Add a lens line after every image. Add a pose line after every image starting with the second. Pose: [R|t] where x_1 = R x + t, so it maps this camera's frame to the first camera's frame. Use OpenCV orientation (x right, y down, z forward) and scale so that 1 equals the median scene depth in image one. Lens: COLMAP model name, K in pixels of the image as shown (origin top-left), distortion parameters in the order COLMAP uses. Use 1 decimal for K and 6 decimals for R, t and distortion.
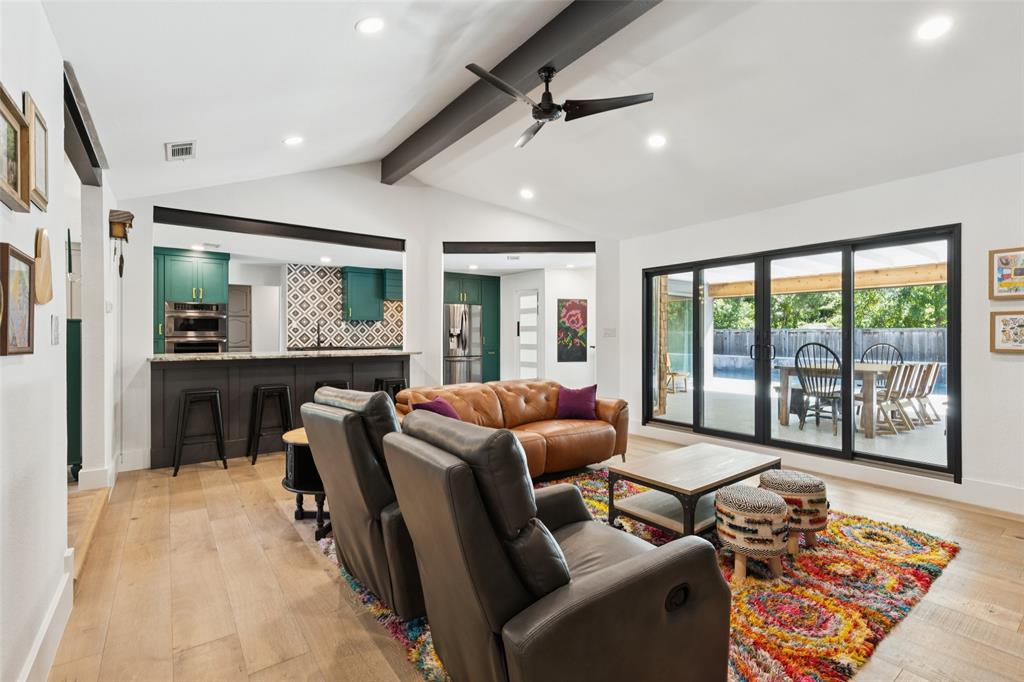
lens RADIAL K [[465.0, 0, 515.5], [0, 465.0, 341.1], [0, 0, 1]] dist [0.003985, 0.001017]
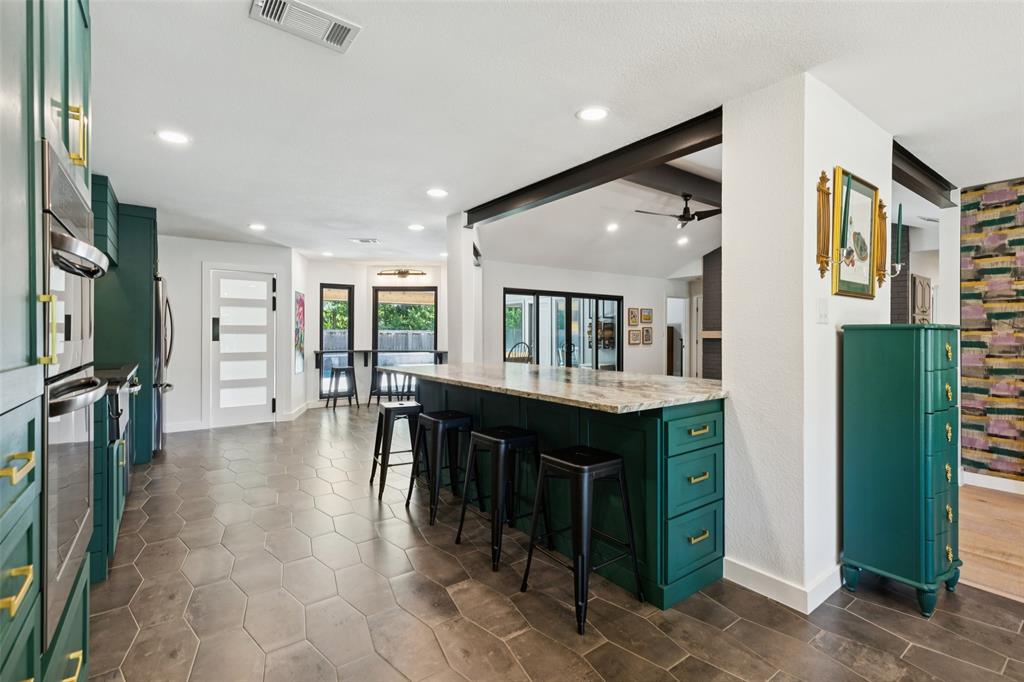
lens RADIAL K [[465.0, 0, 514.2], [0, 465.0, 336.0], [0, 0, 1]] dist [0.003985, 0.001017]
pose [[-0.000940, -0.004936, 0.999987, -0.648200], [0.008524, 0.999951, 0.004944, -0.017296], [-0.999963, 0.008528, -0.000898, 0.623609]]
